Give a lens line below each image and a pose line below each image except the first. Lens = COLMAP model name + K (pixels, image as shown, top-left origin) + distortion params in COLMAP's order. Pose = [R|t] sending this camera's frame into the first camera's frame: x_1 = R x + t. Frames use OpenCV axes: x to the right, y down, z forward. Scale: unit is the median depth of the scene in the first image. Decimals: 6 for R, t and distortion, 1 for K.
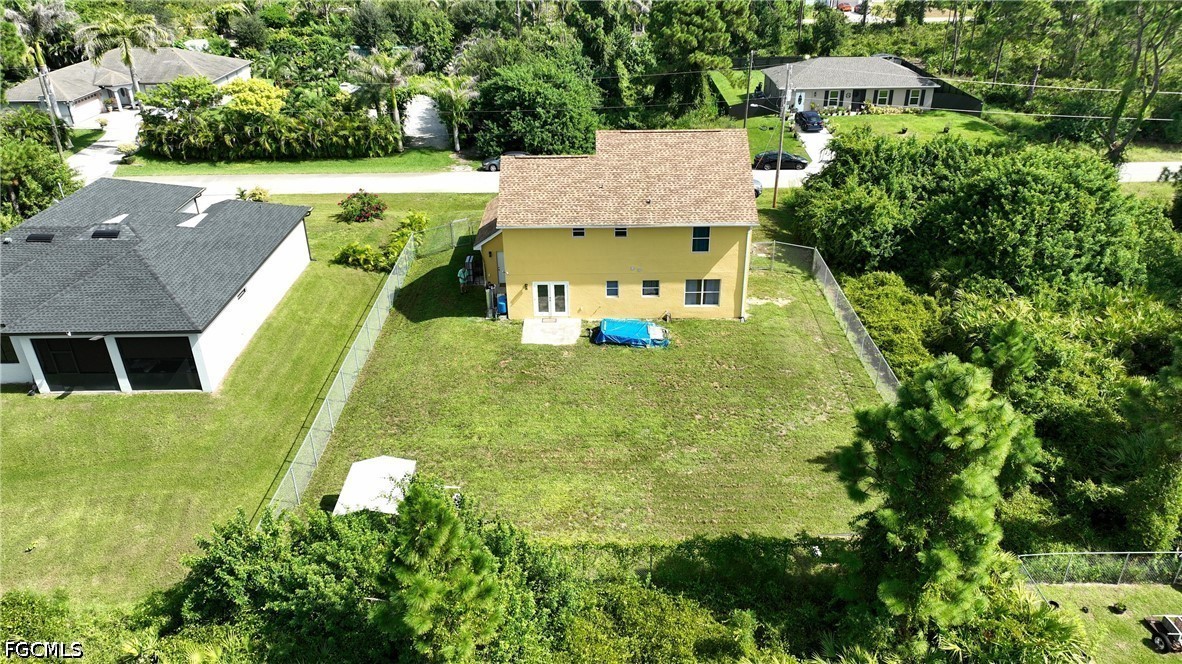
lens RADIAL K [[829.5, 0, 591.0], [0, 829.5, 332.0], [0, 0, 1]] dist [0.001062, 0.004149]
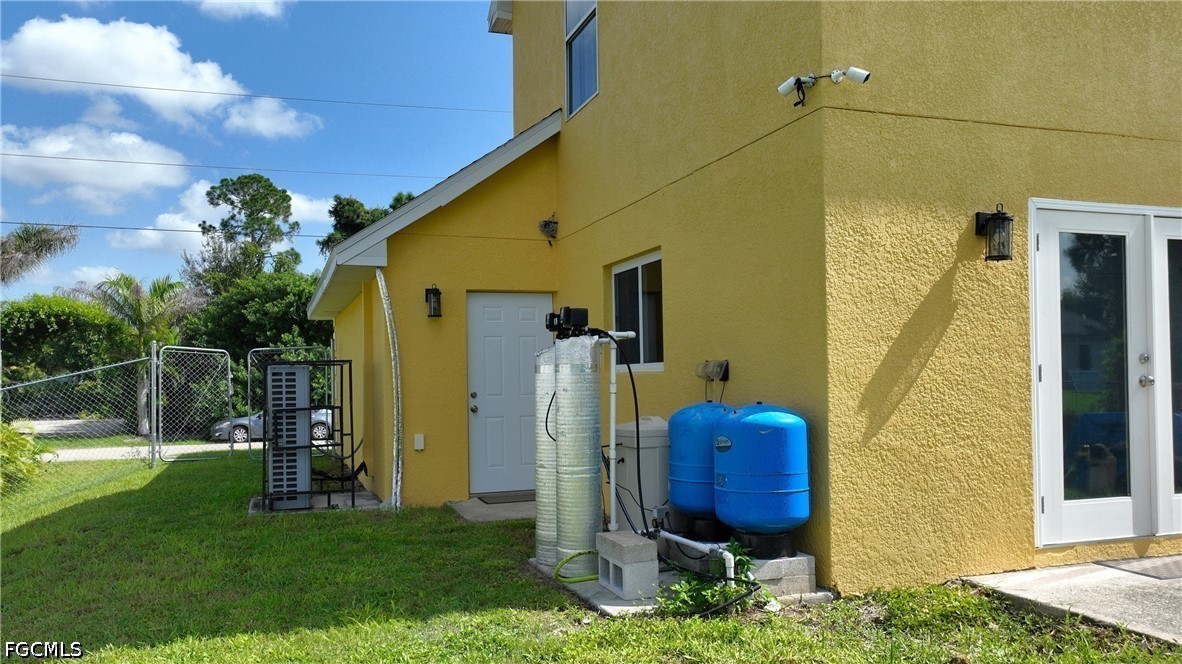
lens RADIAL K [[829.5, 0, 591.0], [0, 829.5, 332.0], [0, 0, 1]] dist [0.001062, 0.004149]
pose [[0.942621, 0.008807, 0.333748, -0.157454], [0.150778, 0.880673, -0.449088, -0.003741], [-0.297878, 0.473642, 0.828813, 0.917681]]
